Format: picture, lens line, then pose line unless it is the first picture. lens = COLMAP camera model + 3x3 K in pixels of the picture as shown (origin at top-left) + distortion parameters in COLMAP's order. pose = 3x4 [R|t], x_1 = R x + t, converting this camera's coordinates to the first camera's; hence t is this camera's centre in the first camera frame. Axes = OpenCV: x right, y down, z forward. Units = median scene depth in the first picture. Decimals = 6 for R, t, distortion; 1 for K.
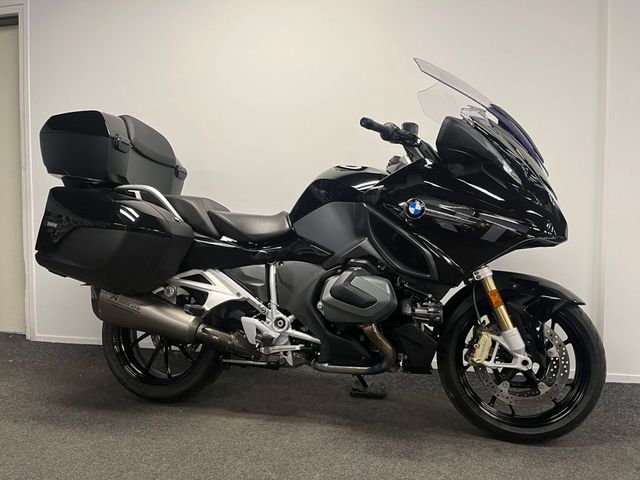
lens RADIAL K [[489.1, 0, 319.4], [0, 489.1, 235.4], [0, 0, 1]] dist [0.032158, -0.026199]
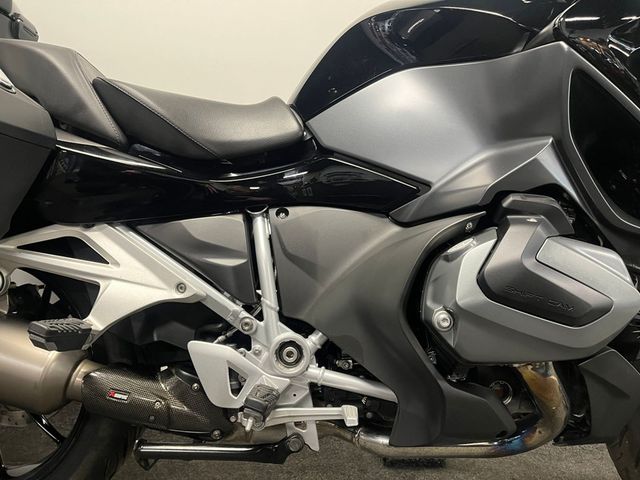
lens RADIAL K [[489.1, 0, 322.3], [0, 489.1, 239.7], [0, 0, 1]] dist [0.032158, -0.026199]
pose [[0.968504, -0.001260, 0.248995, -0.156499], [-0.016362, 0.997504, 0.068691, 0.053186], [-0.248460, -0.070601, 0.966066, 0.597159]]
